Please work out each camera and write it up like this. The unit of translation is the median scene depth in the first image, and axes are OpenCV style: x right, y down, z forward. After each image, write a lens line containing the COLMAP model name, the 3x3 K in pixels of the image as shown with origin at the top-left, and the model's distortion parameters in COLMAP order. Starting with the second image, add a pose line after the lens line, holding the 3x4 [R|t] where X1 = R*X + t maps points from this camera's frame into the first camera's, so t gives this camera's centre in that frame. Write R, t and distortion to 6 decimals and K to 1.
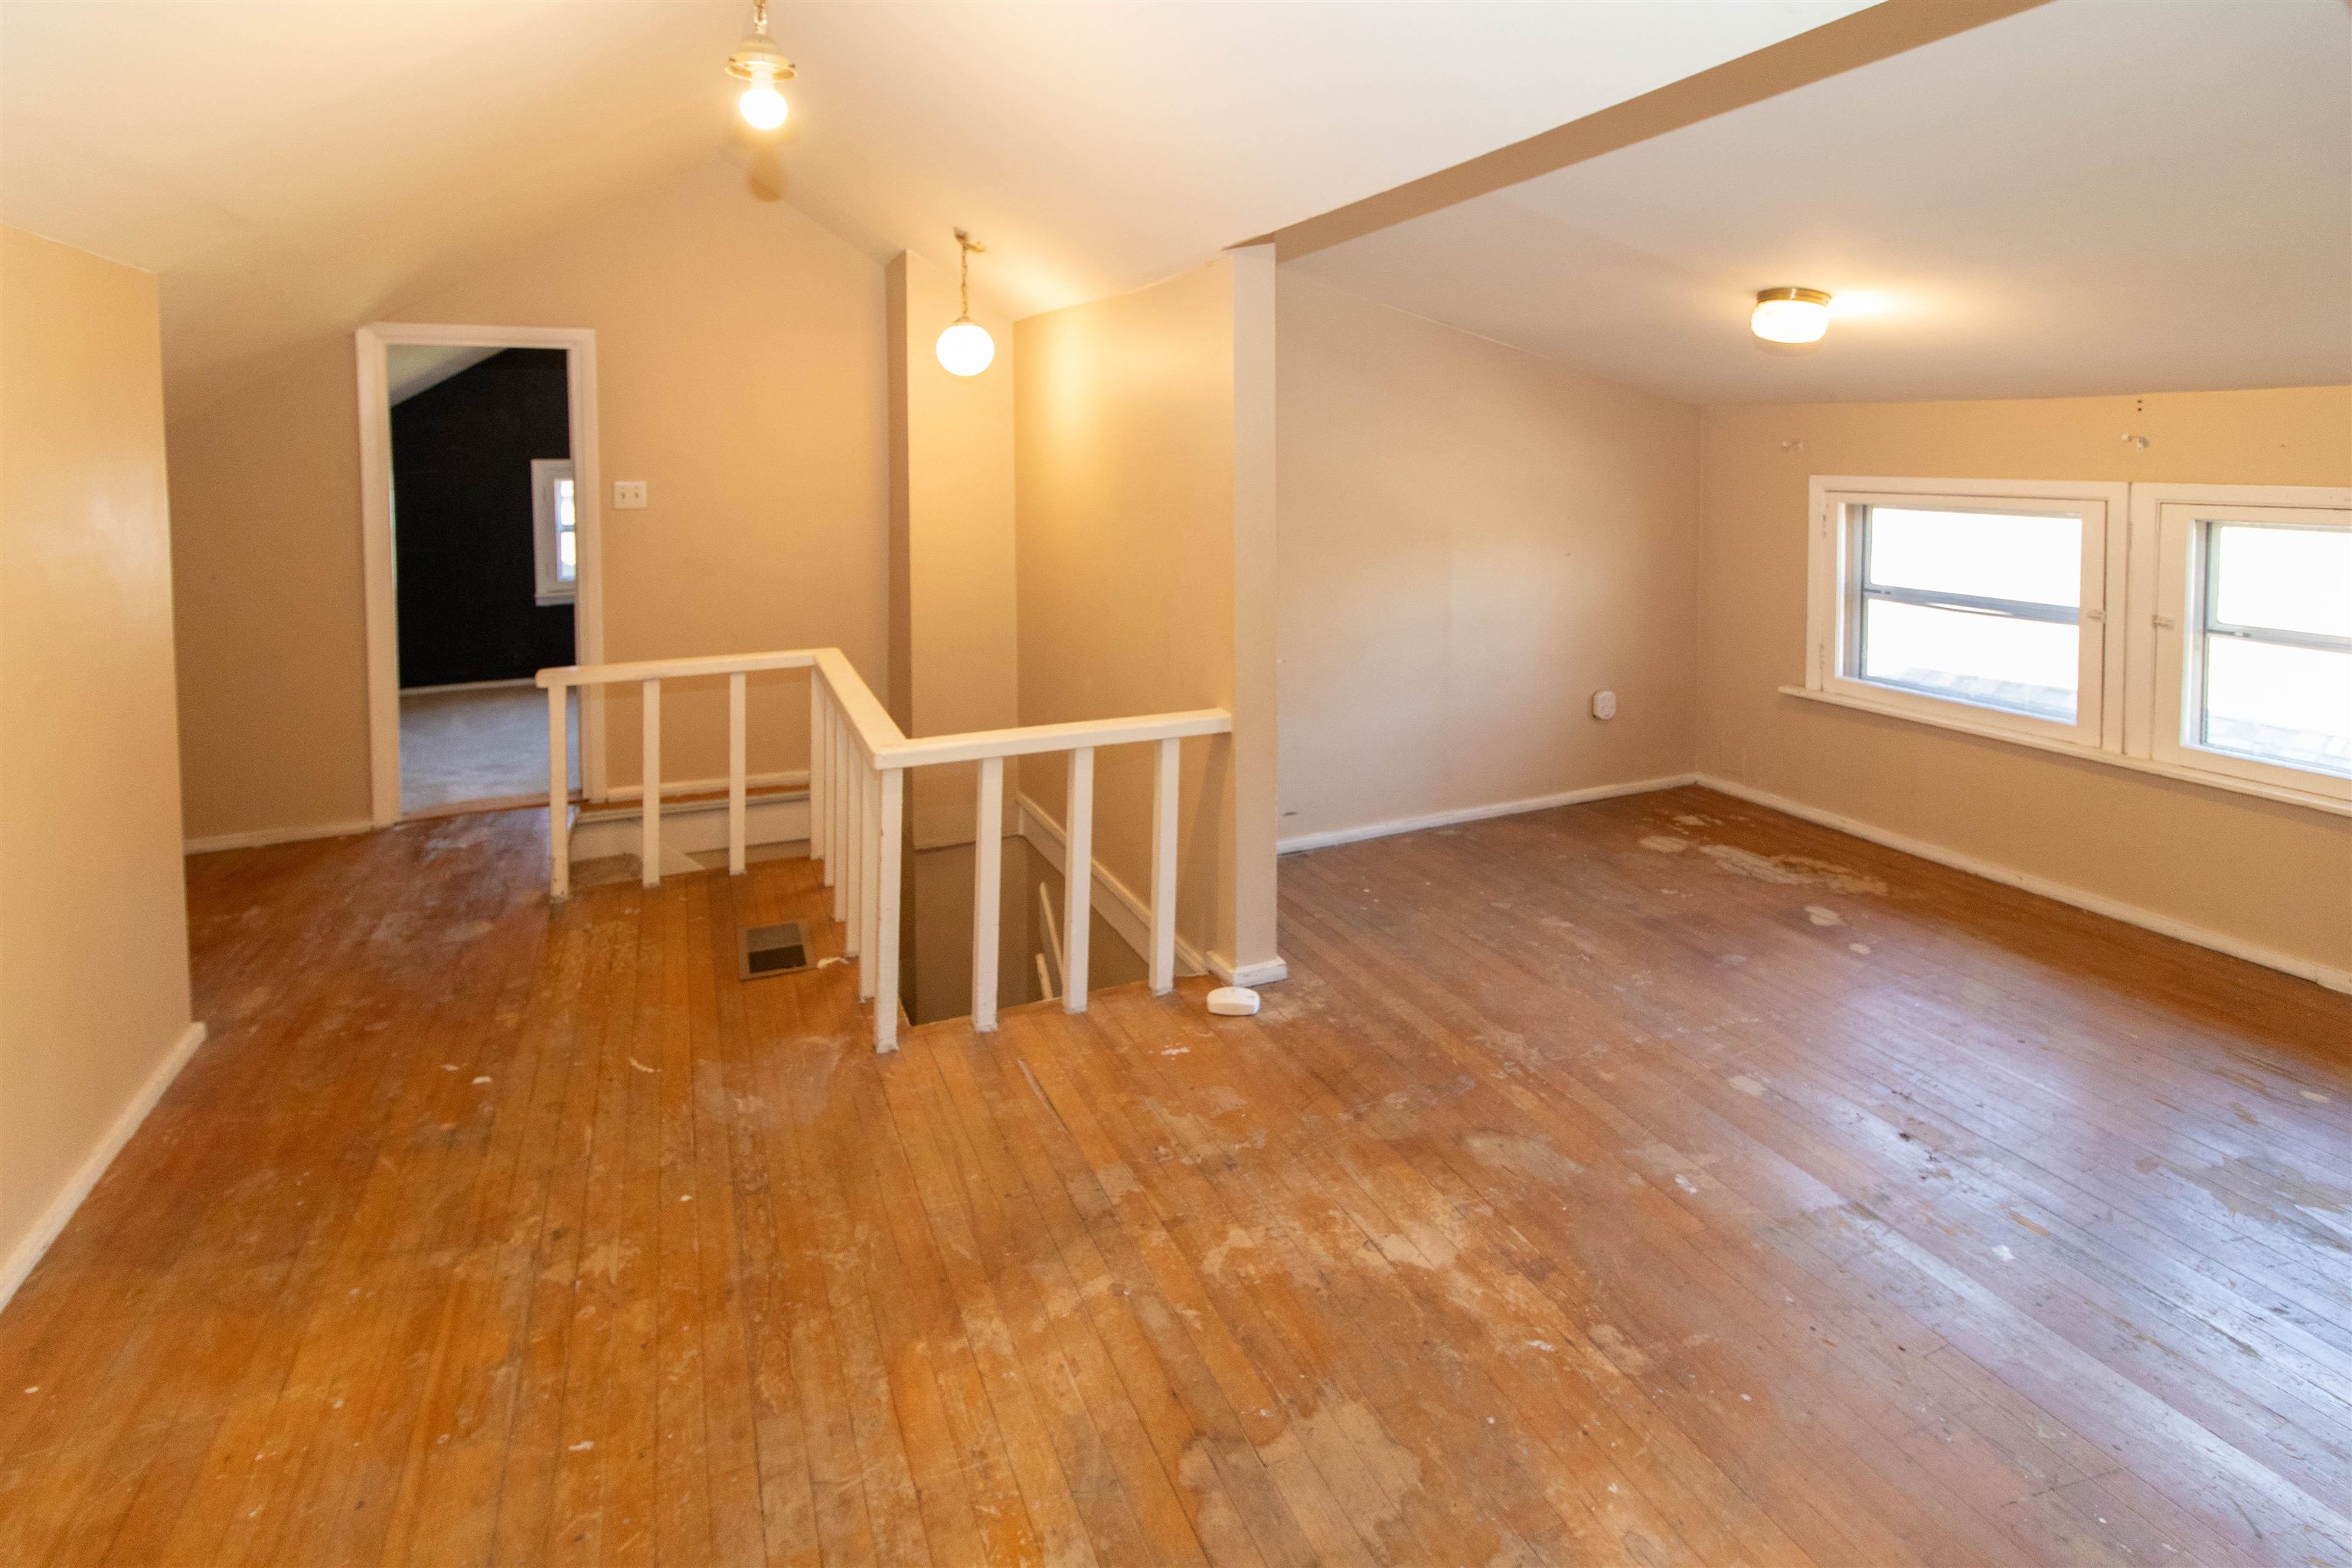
lens RADIAL K [[1138.6, 0, 1201.3], [0, 1138.6, 773.8], [0, 0, 1]] dist [0.001682, 0.000095]
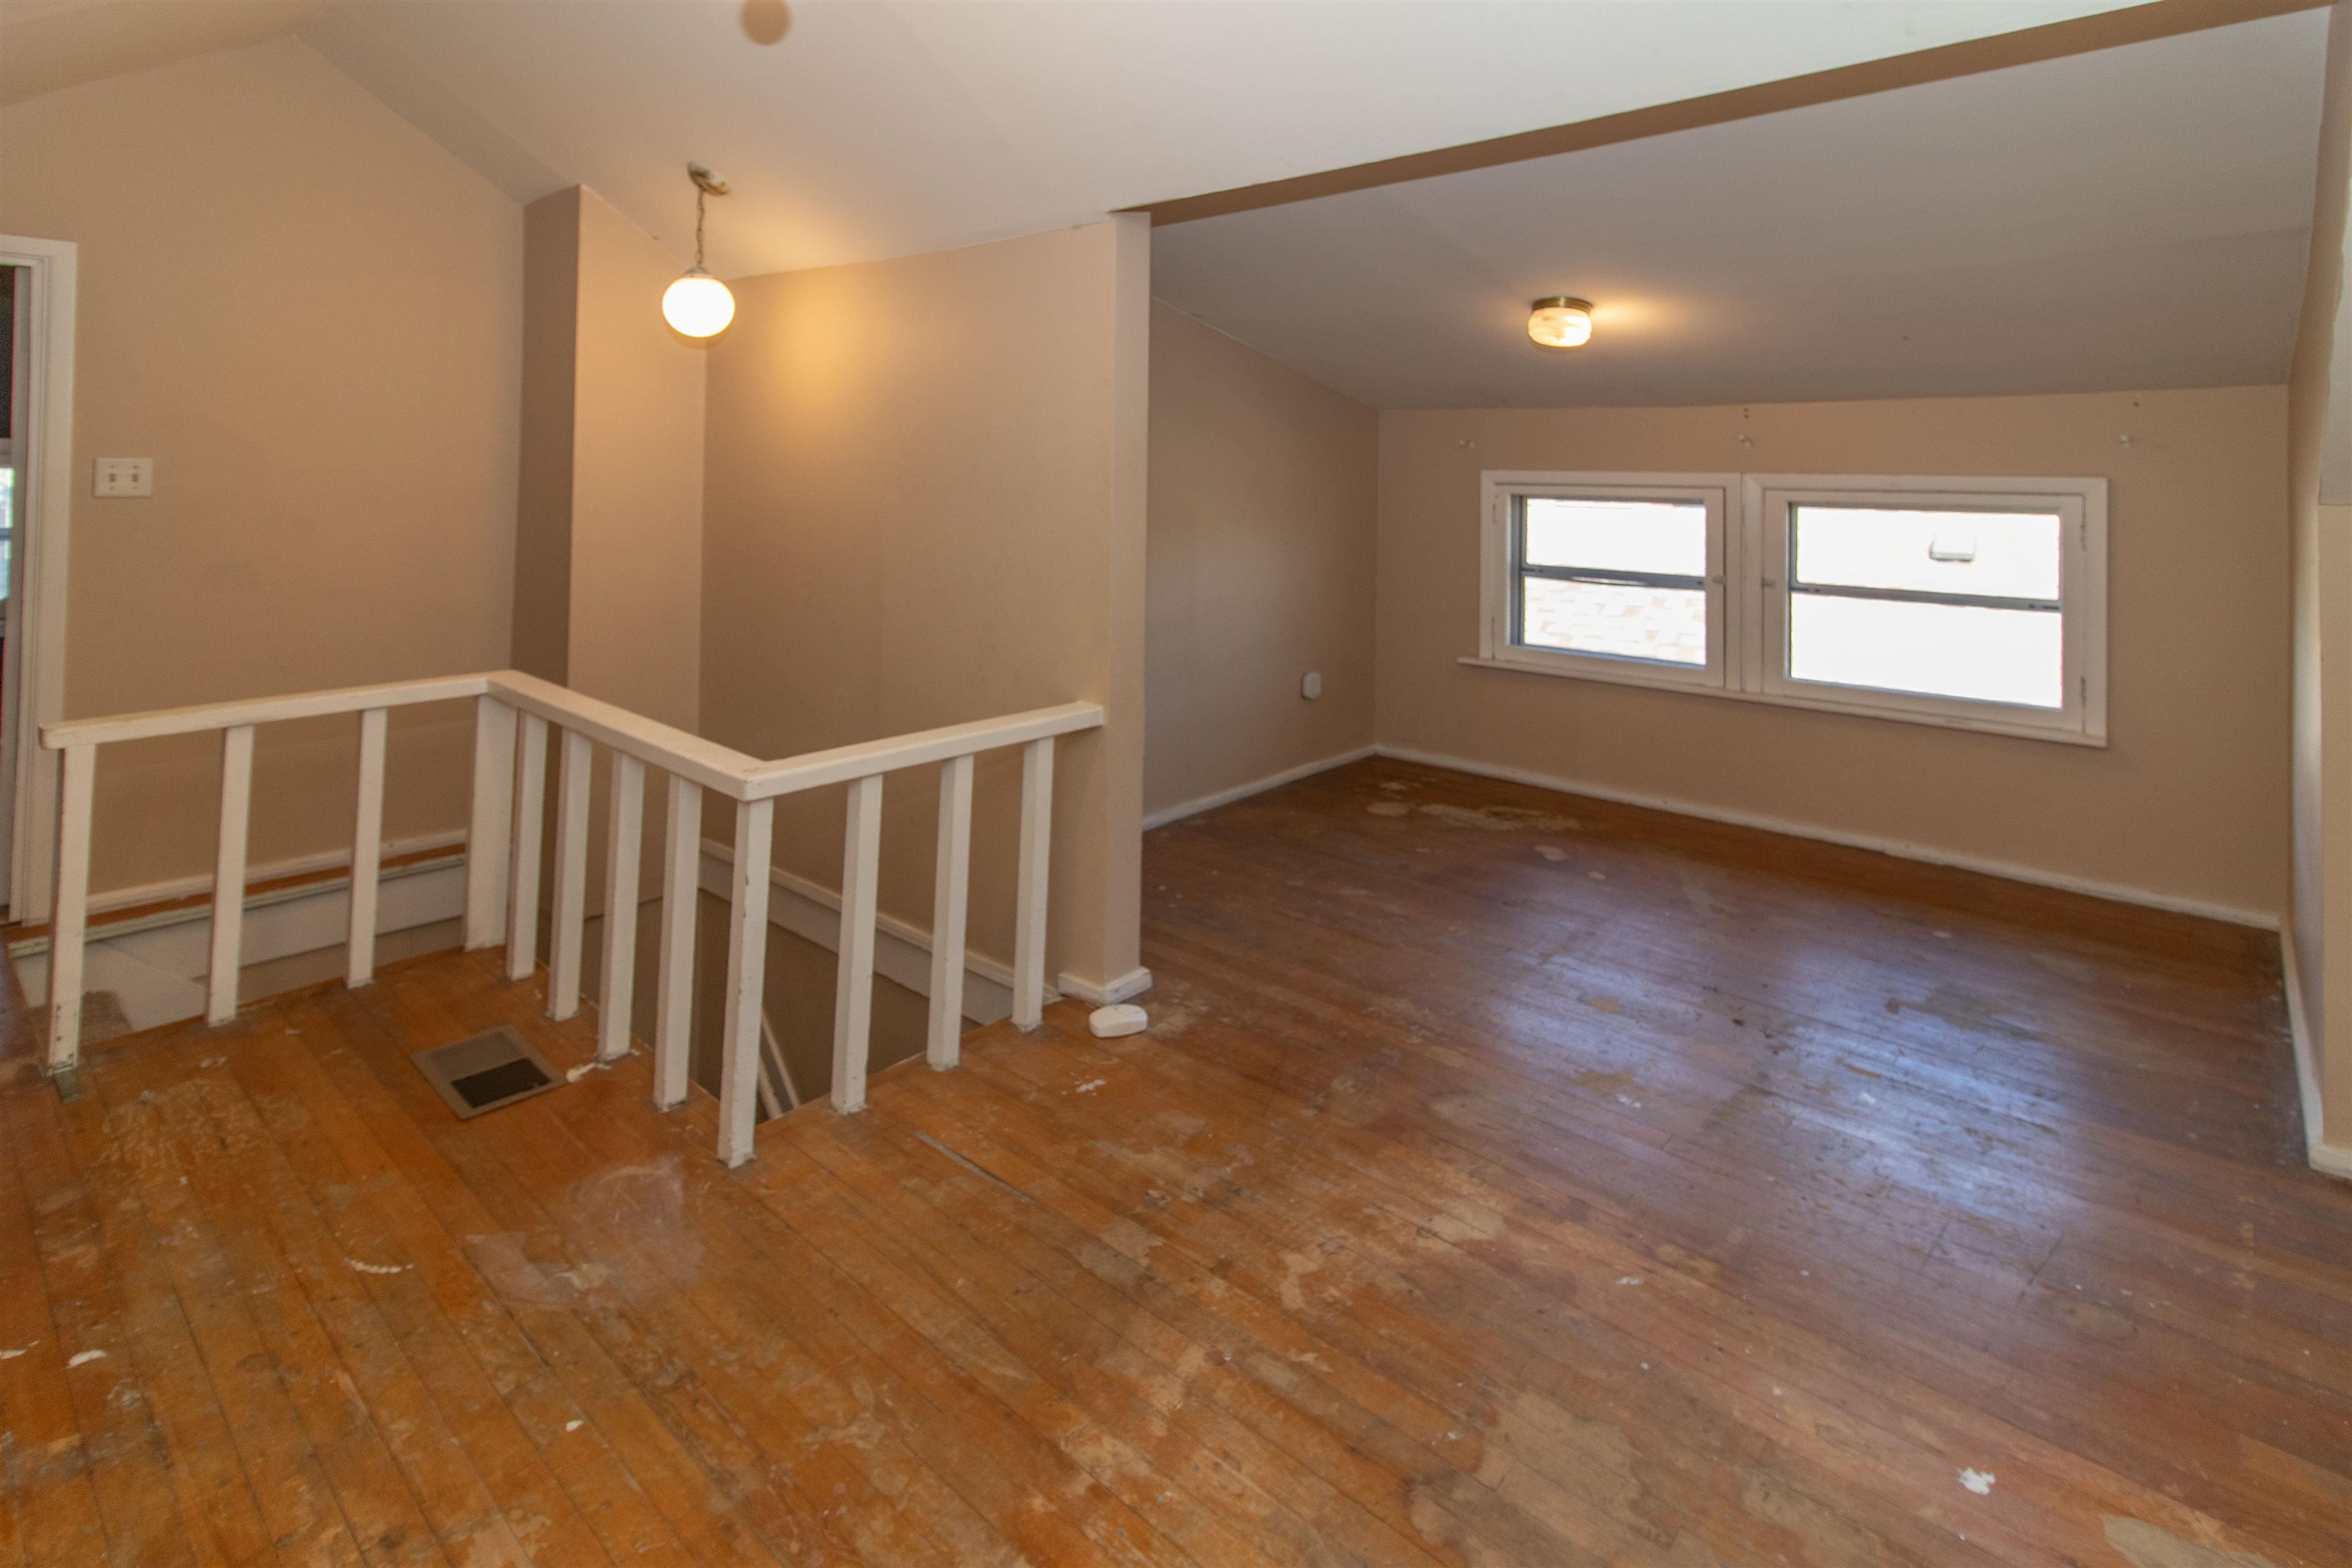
lens RADIAL K [[1152.5, 0, 1216.6], [0, 1152.5, 703.5], [0, 0, 1]] dist [0.002972, -0.000423]
pose [[0.905941, -0.071860, 0.417261, -0.330182], [0.102516, 0.993397, -0.051498, 0.004076], [-0.410805, 0.089430, 0.907326, 0.132779]]
